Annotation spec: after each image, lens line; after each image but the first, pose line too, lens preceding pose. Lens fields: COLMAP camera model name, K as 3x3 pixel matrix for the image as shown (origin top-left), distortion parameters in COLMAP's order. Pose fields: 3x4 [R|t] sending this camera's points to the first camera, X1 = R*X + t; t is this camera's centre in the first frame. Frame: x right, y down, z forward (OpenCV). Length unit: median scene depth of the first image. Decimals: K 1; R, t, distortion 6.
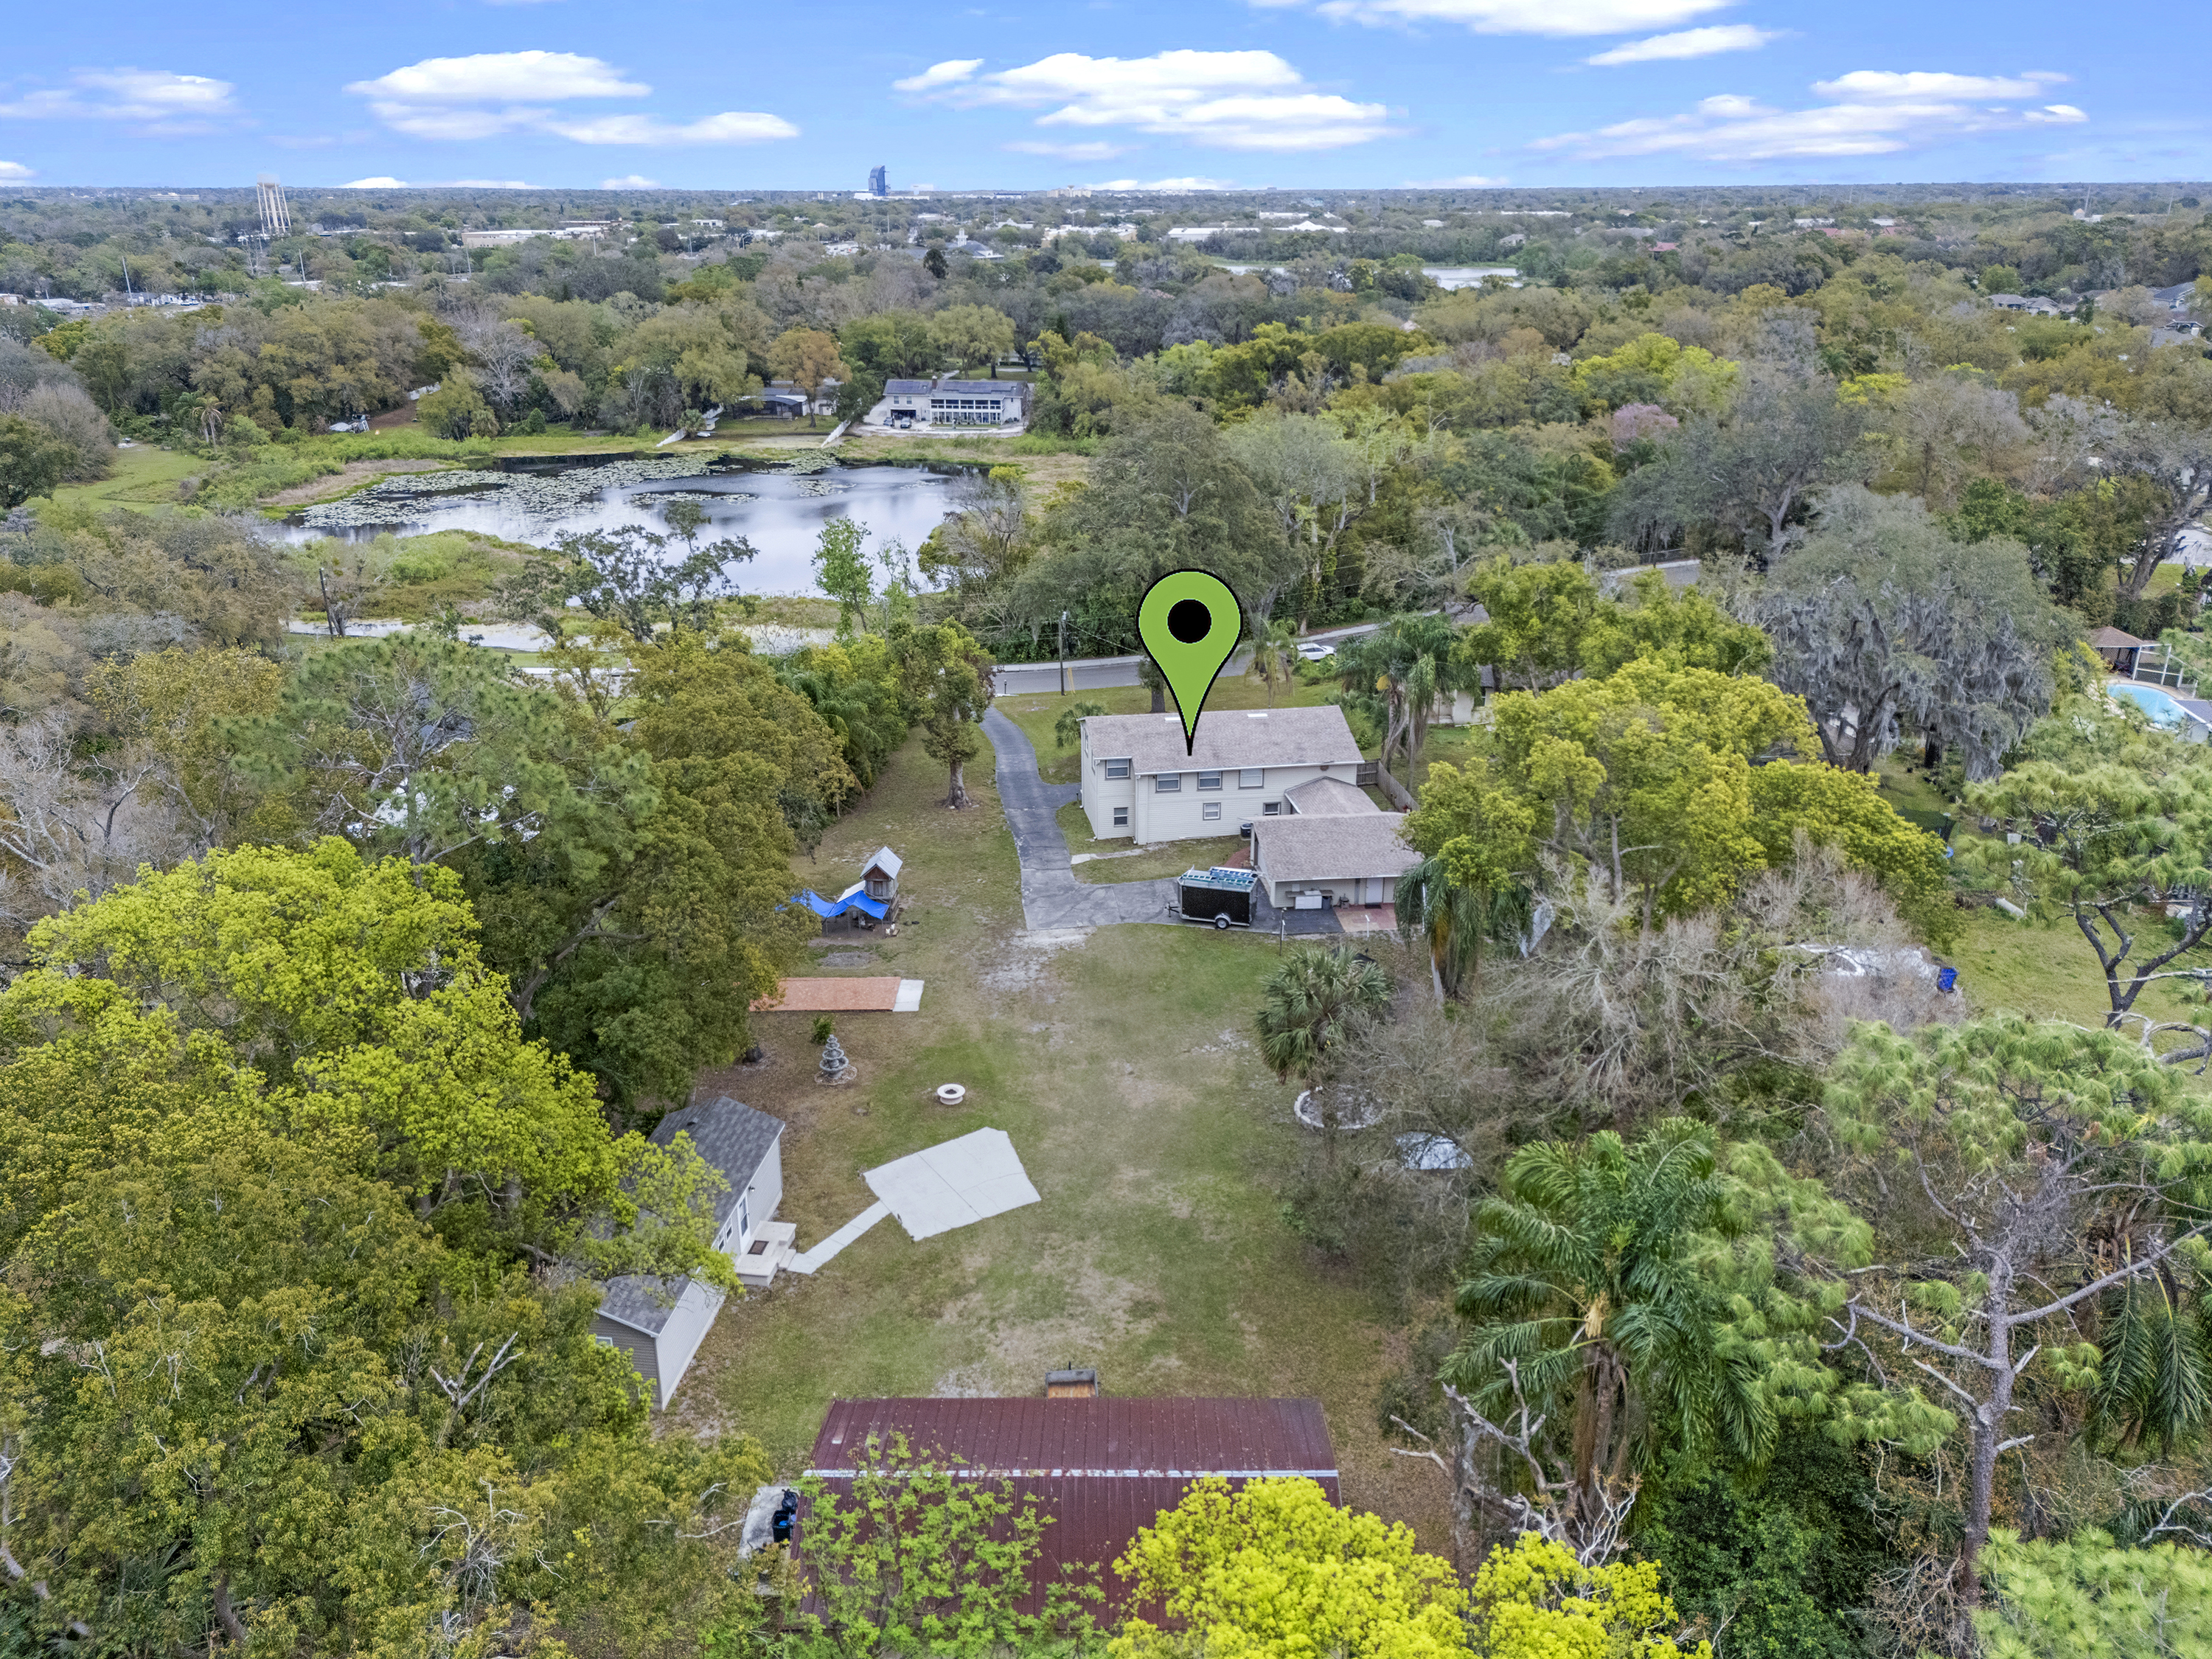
lens RADIAL K [[1673.9, 0, 1106.0], [0, 1673.9, 829.5], [0, 0, 1]] dist [0.197396, -0.001618]
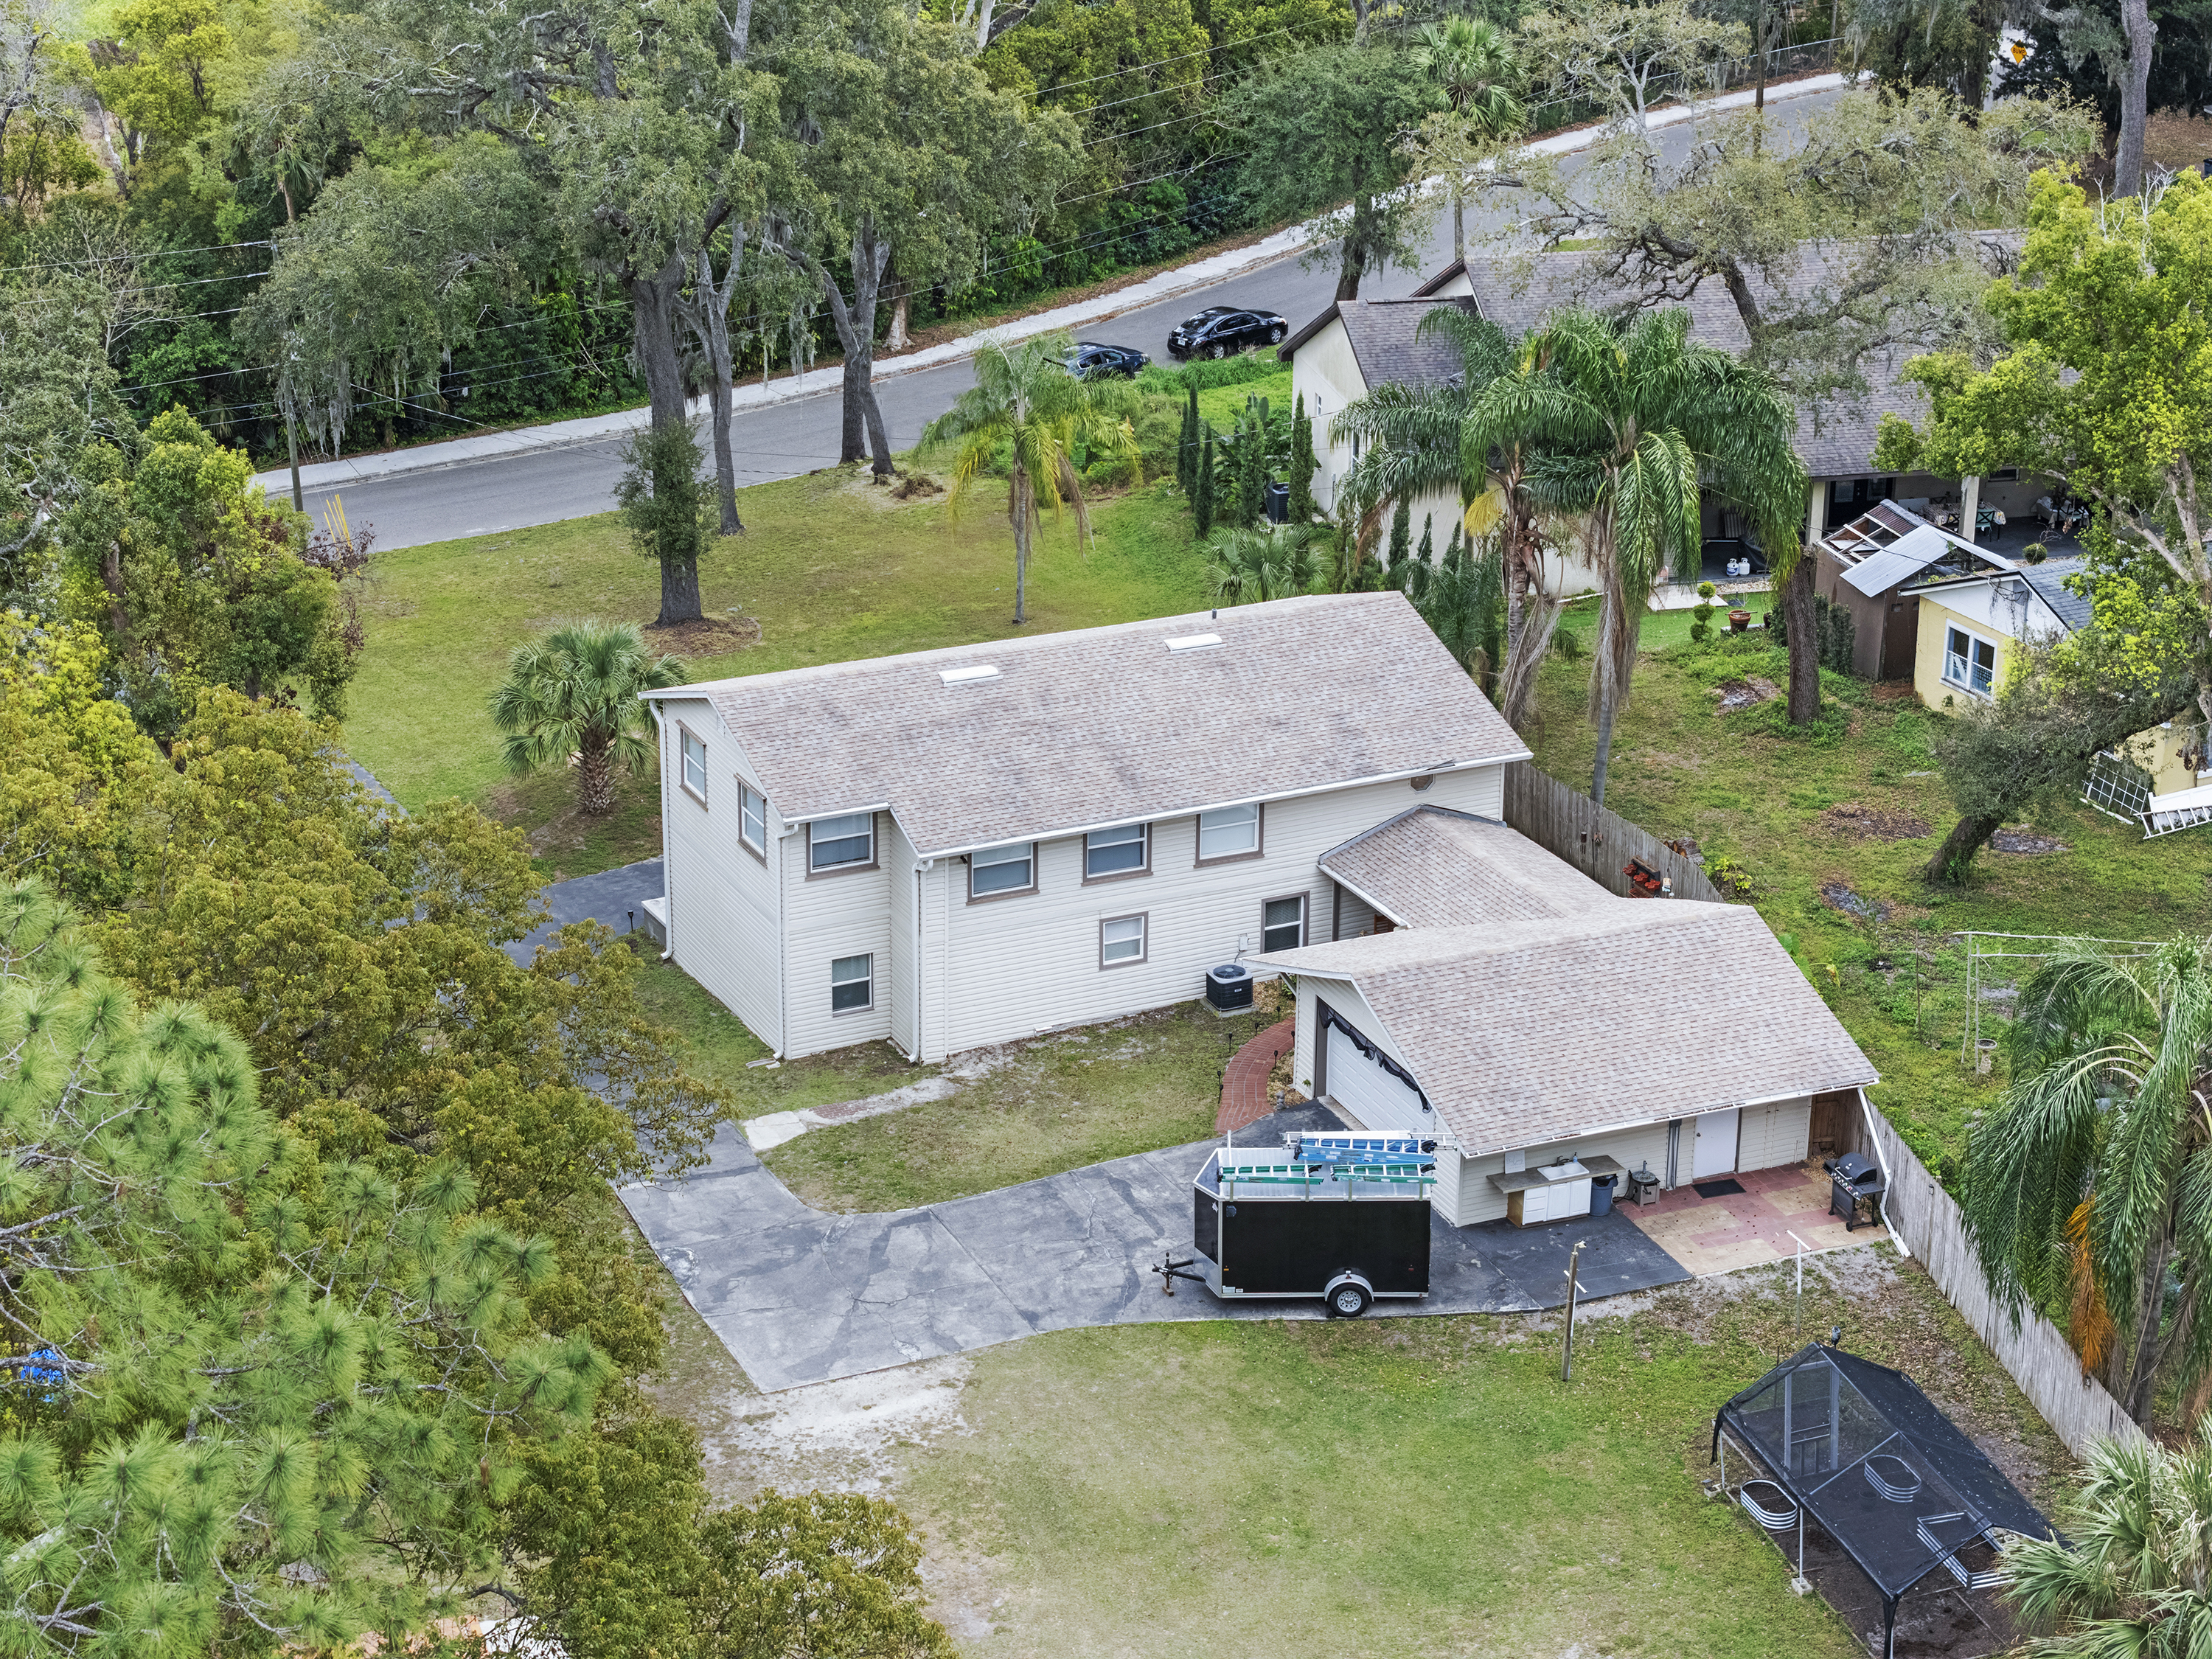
lens RADIAL K [[4443.1, 0, 1106.0], [0, 4443.1, 829.5], [0, 0, 1]] dist [-0.037366, 0.595259]
pose [[0.953739, -0.097680, 0.284325, -0.193639], [0.094227, 0.995216, 0.025833, -0.057070], [-0.285488, 0.002153, 0.958380, 0.146808]]
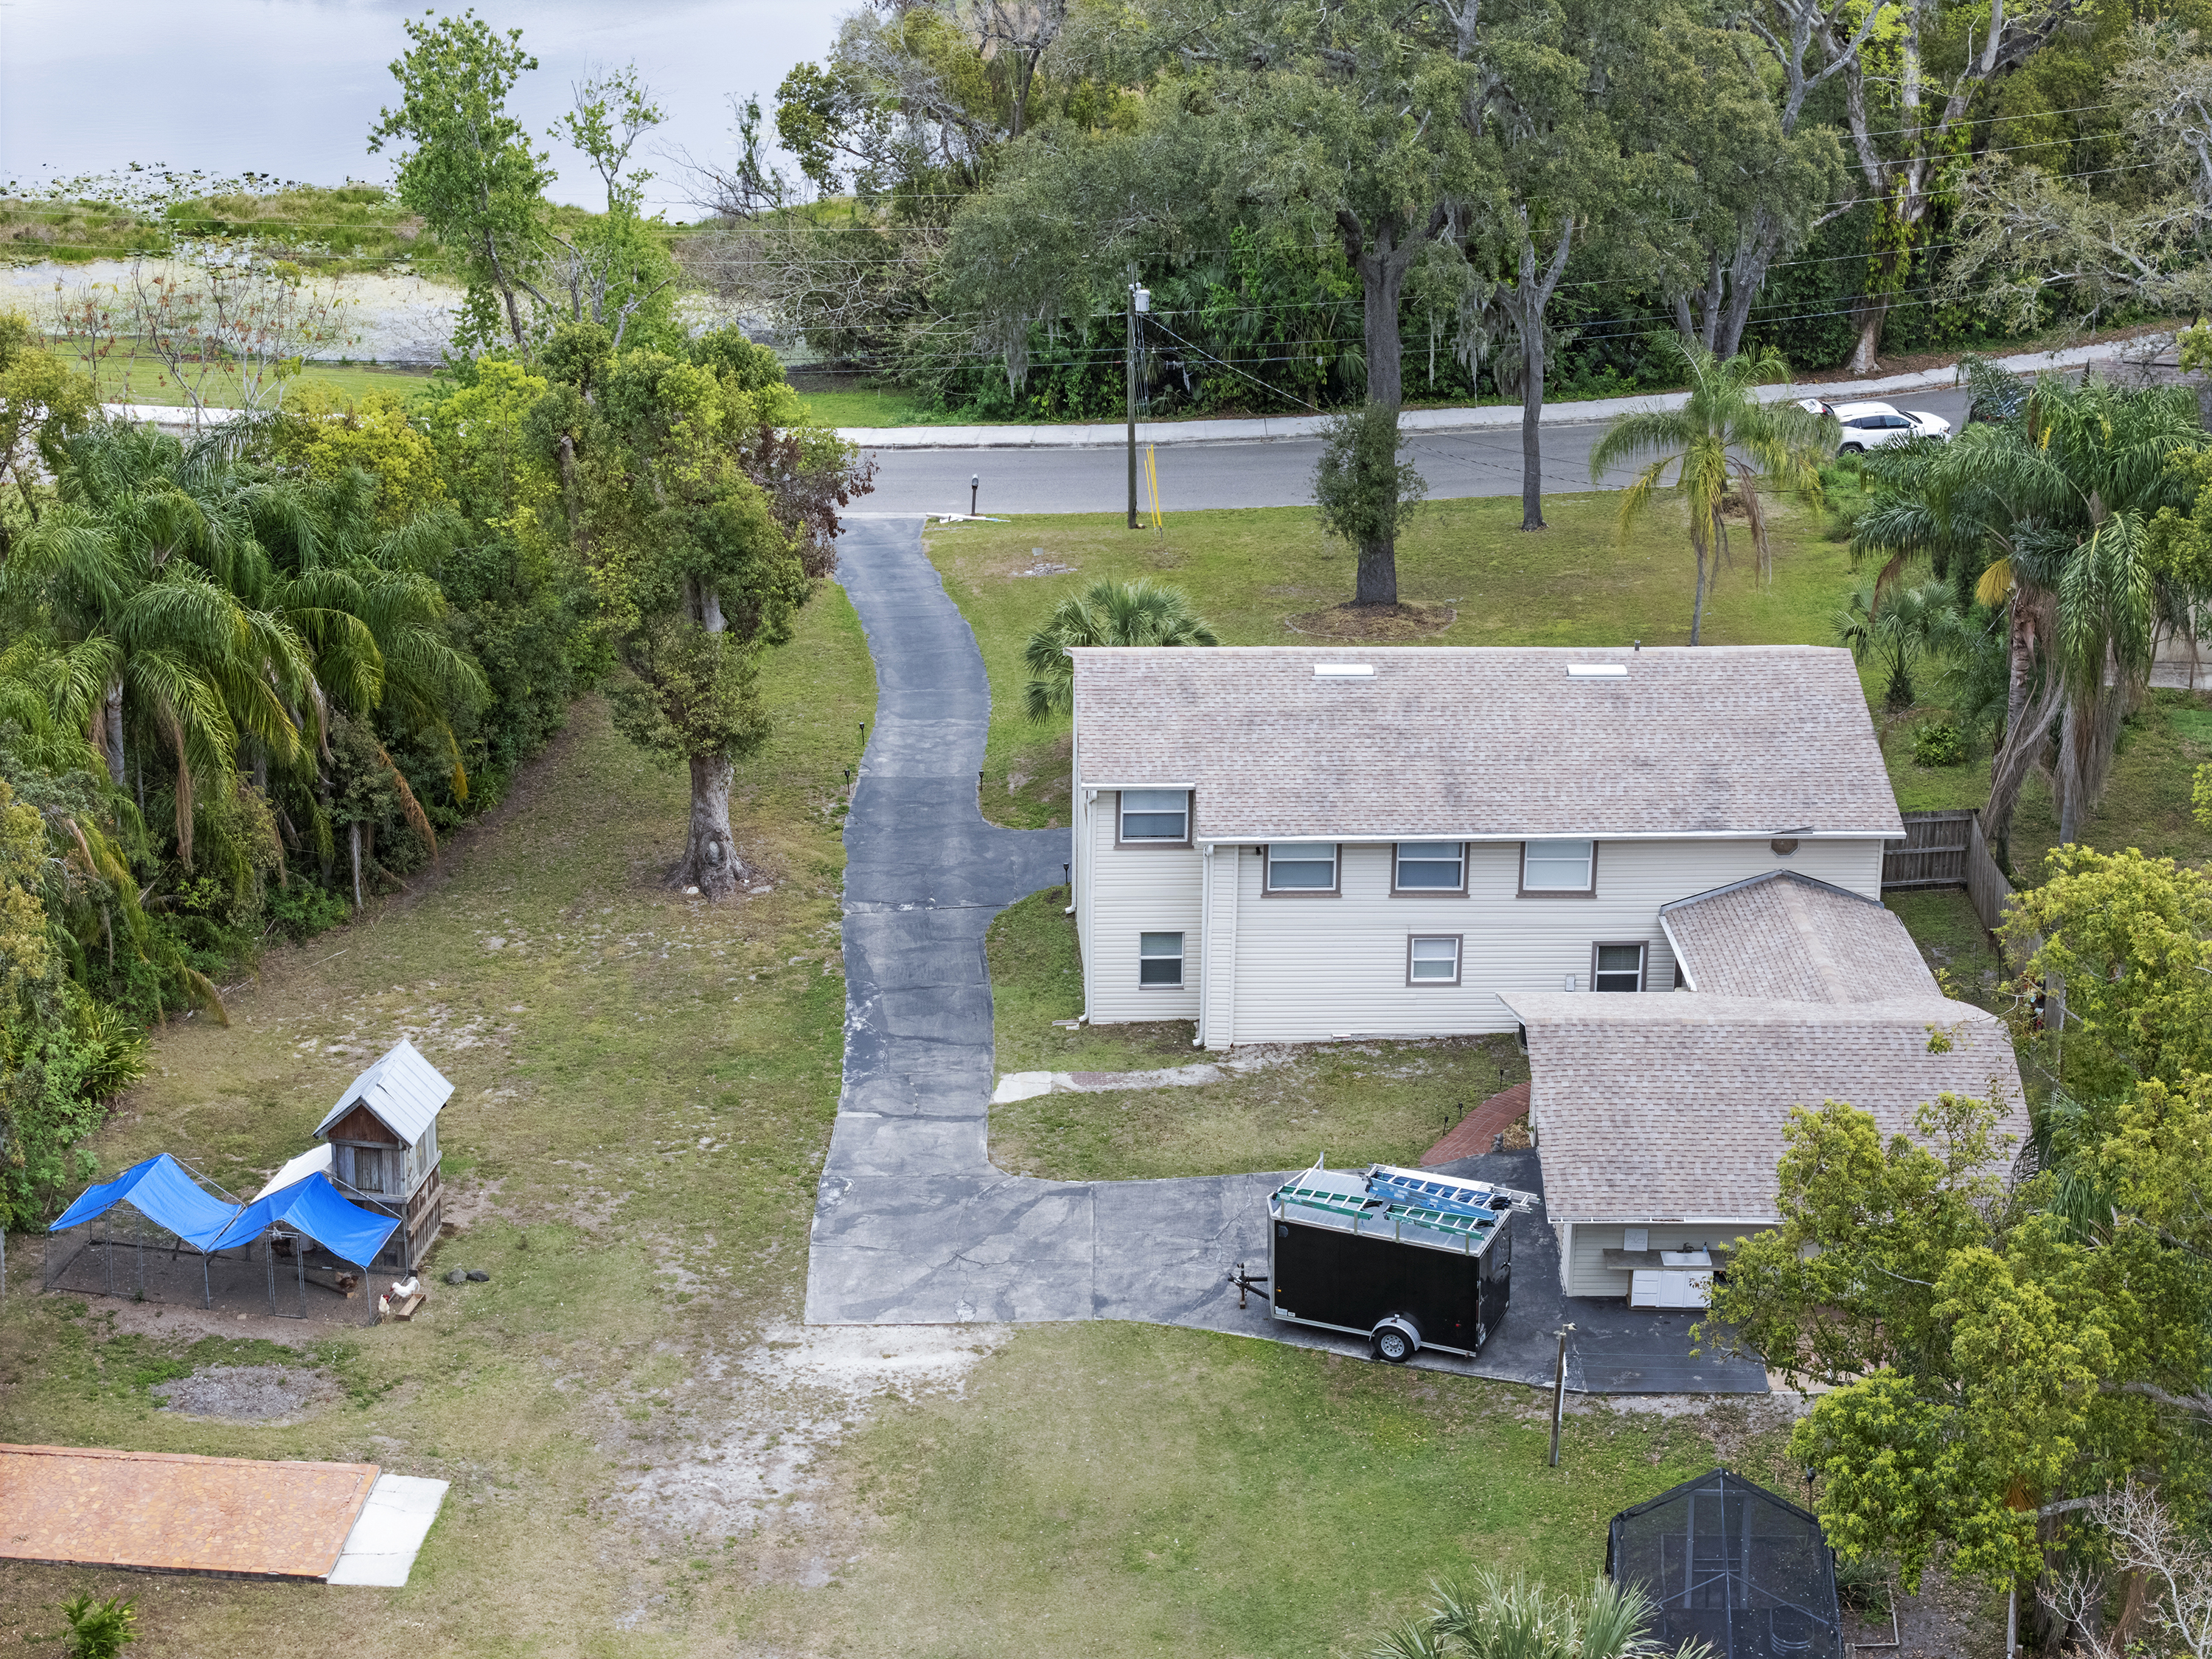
lens RADIAL K [[4443.1, 0, 1106.0], [0, 4443.1, 829.5], [0, 0, 1]] dist [-0.037366, 0.595259]
pose [[0.995270, 0.049532, -0.083575, 0.071315], [-0.048347, 0.998700, 0.016146, -0.047905], [0.084266, -0.012029, 0.996371, 0.127058]]
